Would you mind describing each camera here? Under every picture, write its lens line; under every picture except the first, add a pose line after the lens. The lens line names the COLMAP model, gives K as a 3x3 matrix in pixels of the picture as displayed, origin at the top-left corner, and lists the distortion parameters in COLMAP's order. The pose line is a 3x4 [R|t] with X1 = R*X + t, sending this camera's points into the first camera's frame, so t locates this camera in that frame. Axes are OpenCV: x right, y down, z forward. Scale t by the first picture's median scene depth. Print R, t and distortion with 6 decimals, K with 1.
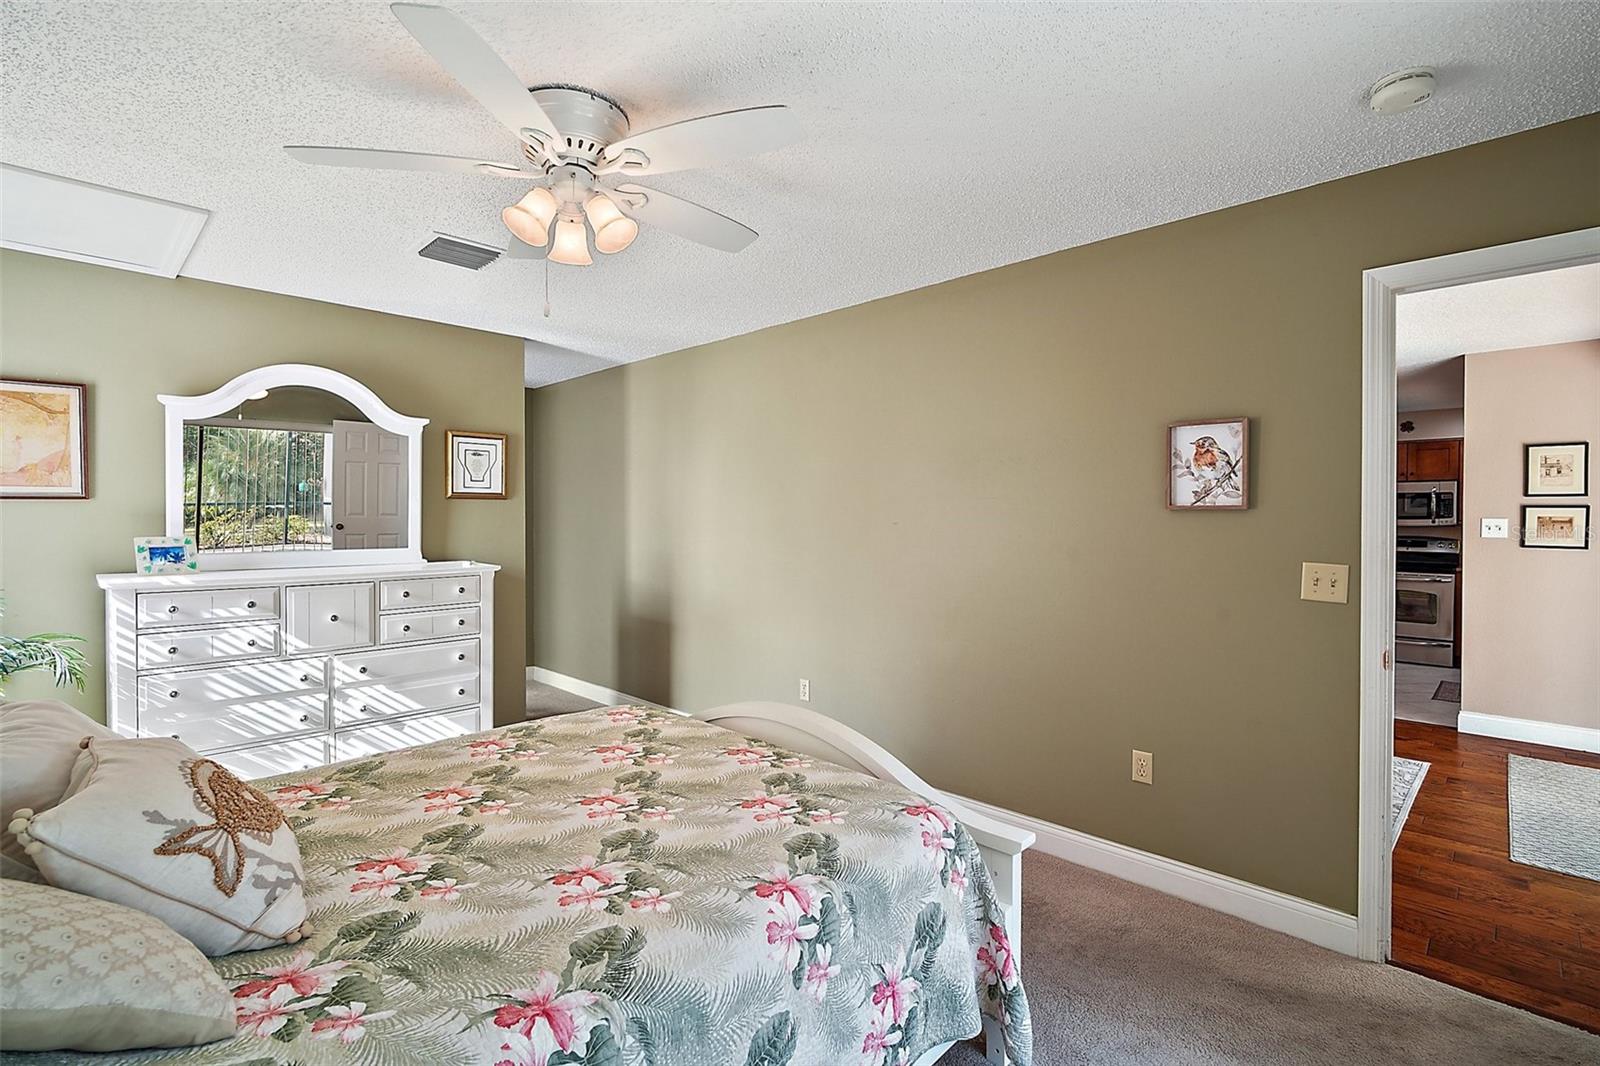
lens RADIAL K [[744.7, 0, 796.4], [0, 744.7, 526.8], [0, 0, 1]] dist [-0.002600, -0.003882]
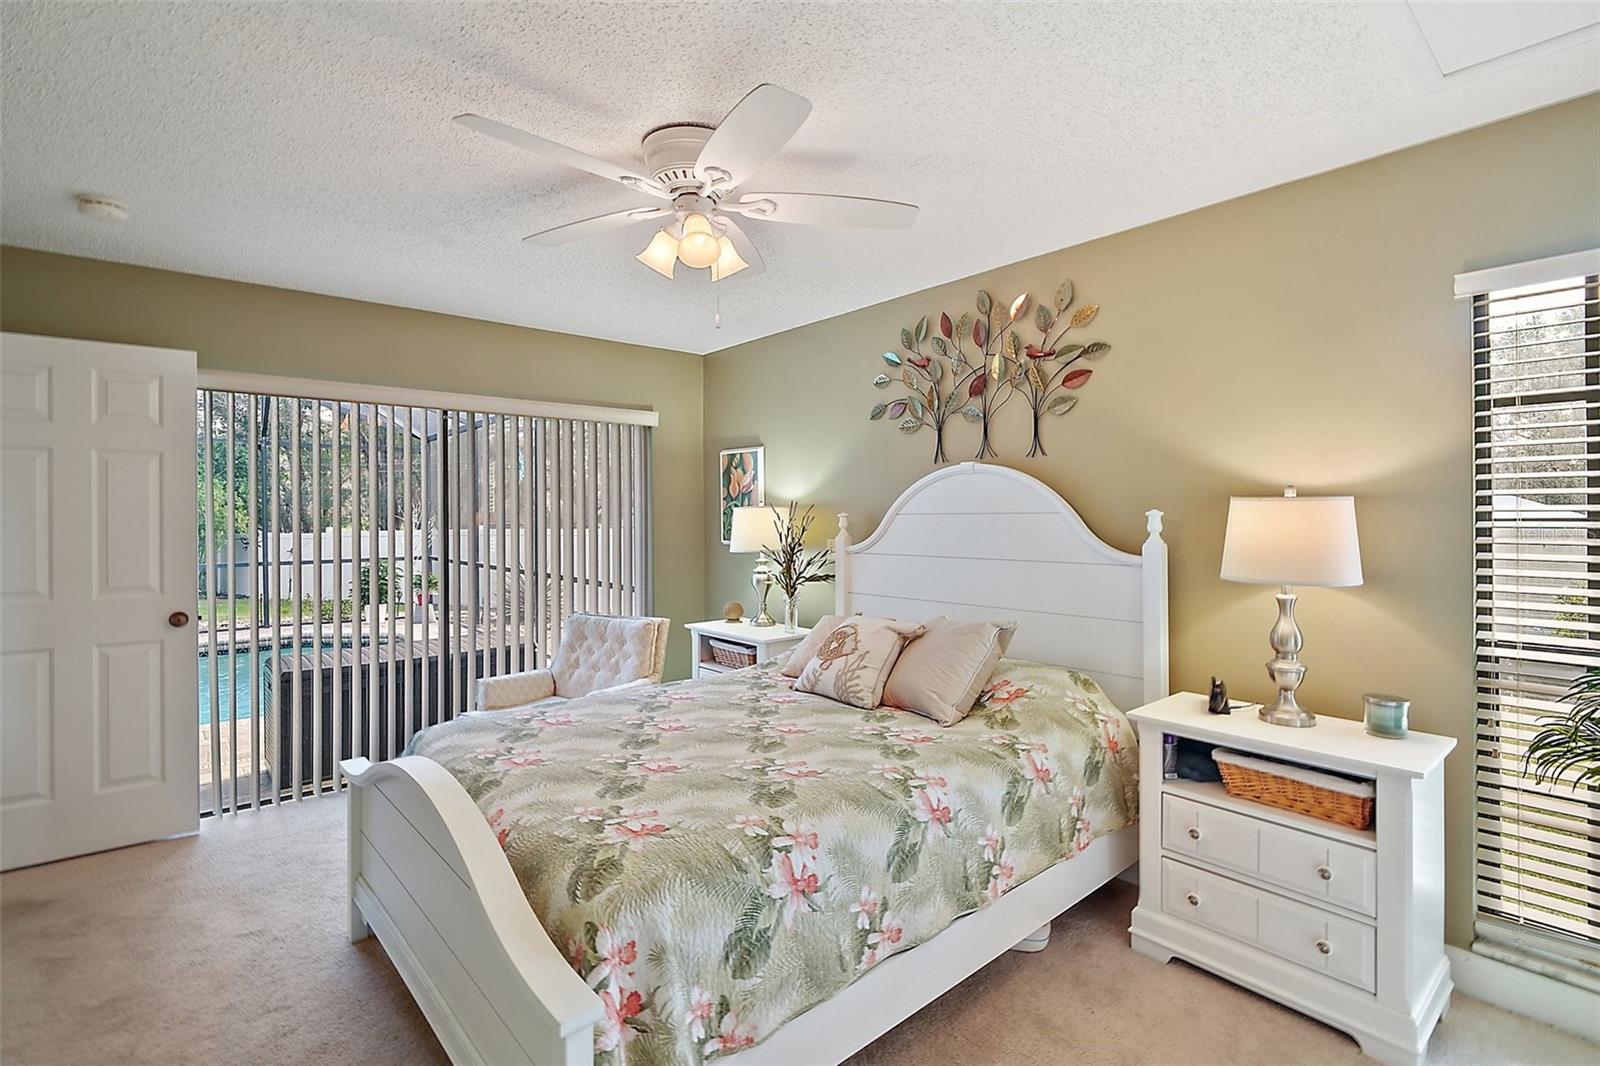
lens RADIAL K [[744.7, 0, 801.8], [0, 744.7, 521.2], [0, 0, 1]] dist [-0.002600, -0.003882]
pose [[-0.997395, 0.005173, 0.071954, -0.344927], [0.007487, 0.999462, 0.031929, -0.039266], [-0.071751, 0.032385, -0.996897, 2.078610]]
